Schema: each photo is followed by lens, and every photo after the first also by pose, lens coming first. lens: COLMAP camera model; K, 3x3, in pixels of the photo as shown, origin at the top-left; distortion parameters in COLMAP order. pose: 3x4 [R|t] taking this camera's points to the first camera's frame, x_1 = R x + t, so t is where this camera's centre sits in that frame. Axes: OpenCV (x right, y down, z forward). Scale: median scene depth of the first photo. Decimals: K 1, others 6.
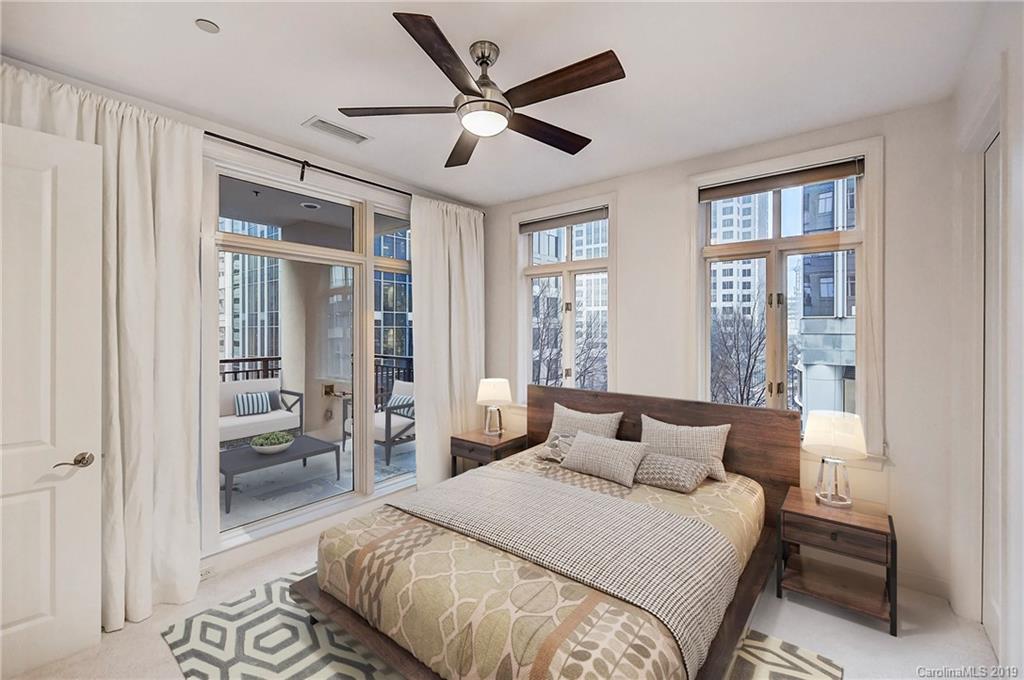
lens RADIAL K [[440.0, 0, 515.2], [0, 440.0, 336.2], [0, 0, 1]] dist [-0.003605, -0.001258]
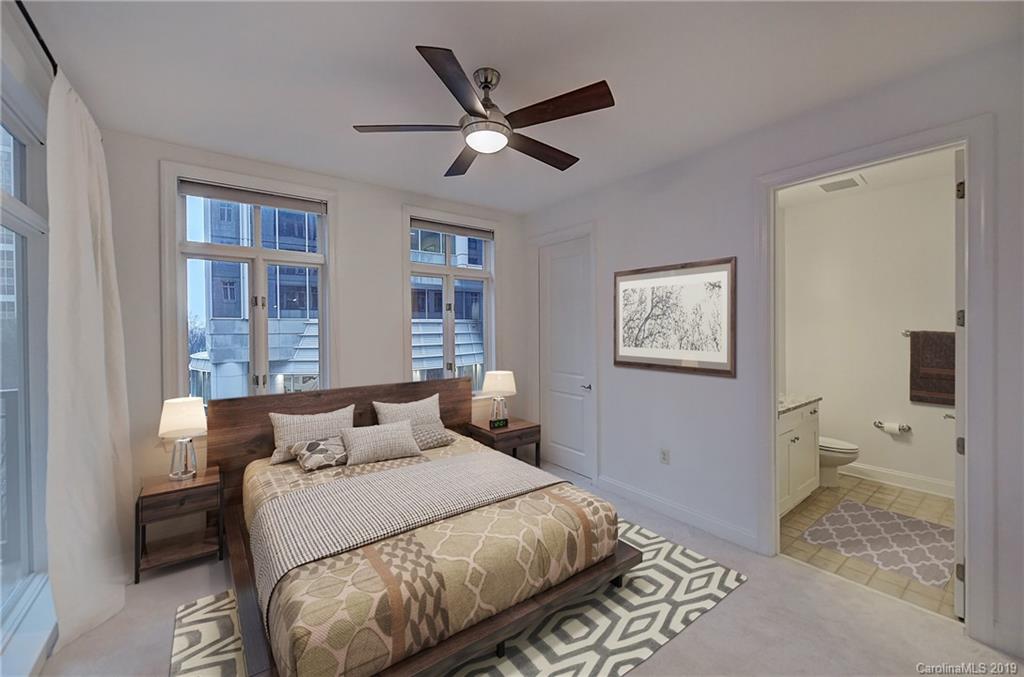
lens RADIAL K [[419.5, 0, 514.5], [0, 419.5, 329.7], [0, 0, 1]] dist [-0.012057, -0.000112]
pose [[0.253186, -0.011197, 0.967353, -0.993511], [0.026758, 0.999632, 0.004568, -0.015095], [-0.967048, 0.024728, 0.253392, 0.511850]]
